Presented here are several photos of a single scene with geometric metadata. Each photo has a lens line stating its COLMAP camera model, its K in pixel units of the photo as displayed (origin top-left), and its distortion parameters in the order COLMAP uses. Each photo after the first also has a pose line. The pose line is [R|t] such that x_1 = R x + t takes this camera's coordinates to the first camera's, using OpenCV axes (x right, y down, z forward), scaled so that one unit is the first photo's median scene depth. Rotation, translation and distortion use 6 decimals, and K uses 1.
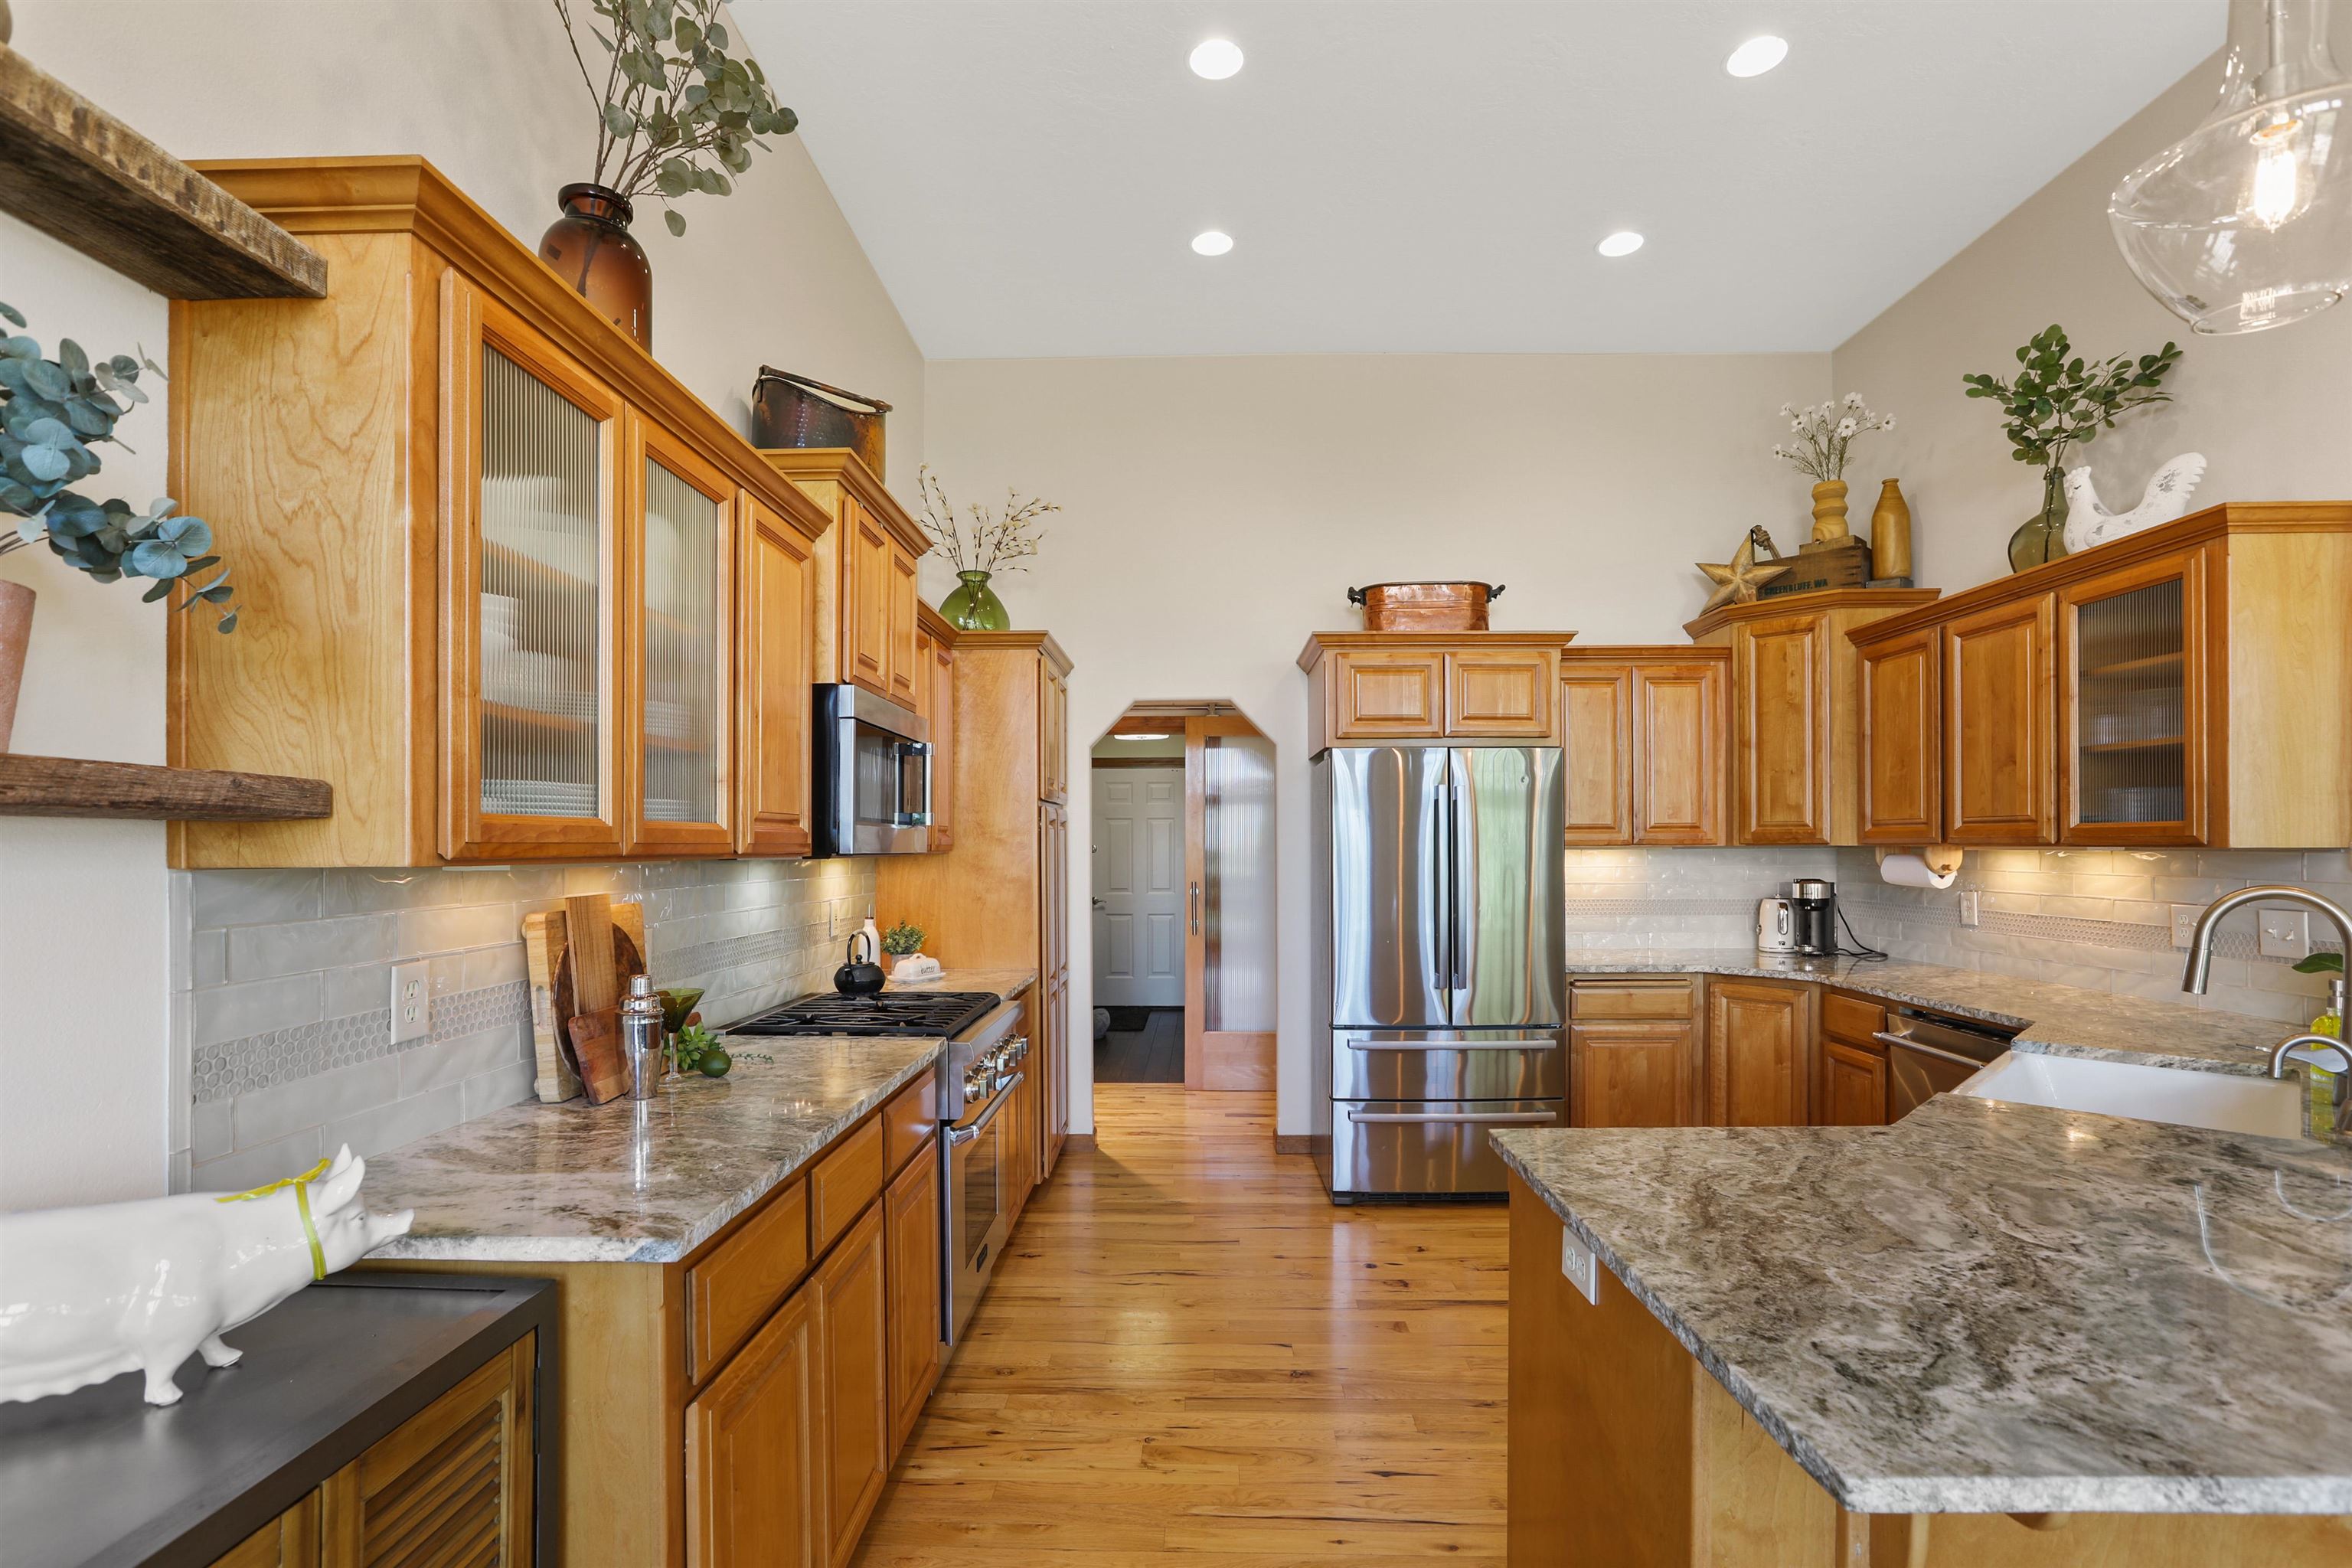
lens RADIAL K [[1100.1, 0, 1155.6], [0, 1100.1, 841.7], [0, 0, 1]] dist [-0.036970, 0.016465]
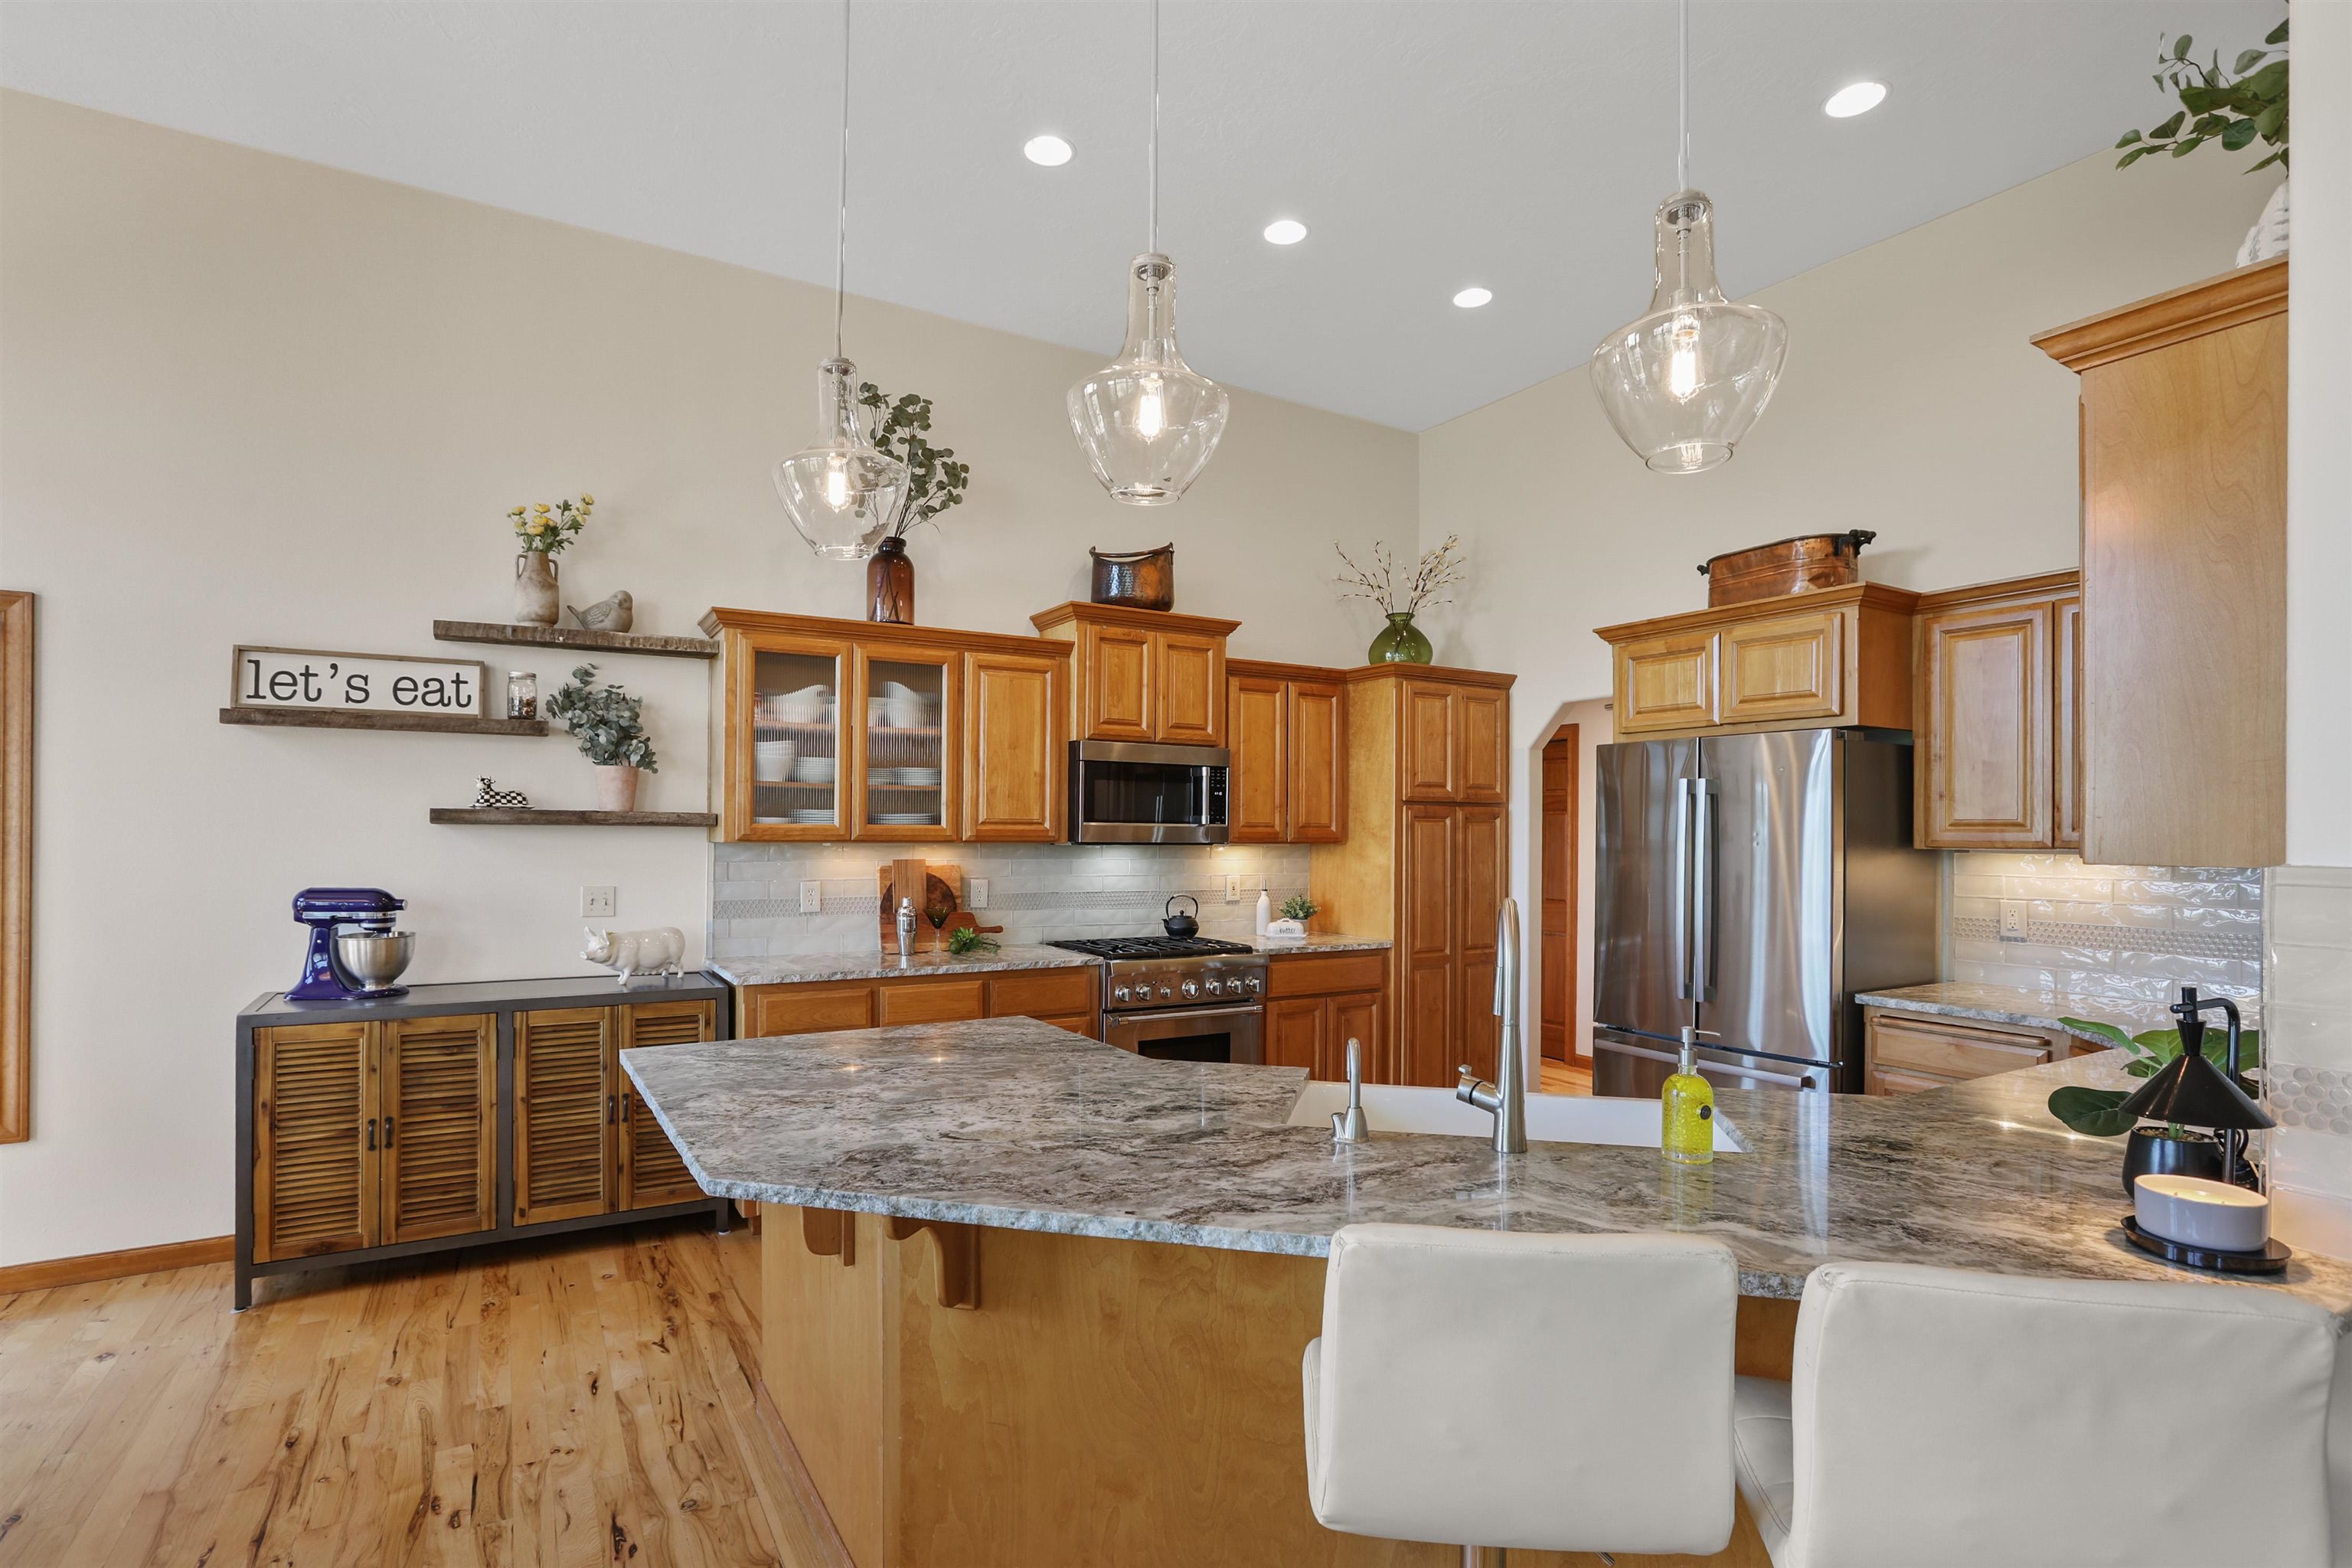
lens RADIAL K [[1100.1, 0, 1155.6], [0, 1100.1, 841.7], [0, 0, 1]] dist [-0.036970, 0.016465]
pose [[0.530691, 0.014032, -0.847449, 0.785494], [-0.005189, 0.999898, 0.013307, -0.007945], [0.847550, -0.002665, 0.530710, 0.127631]]
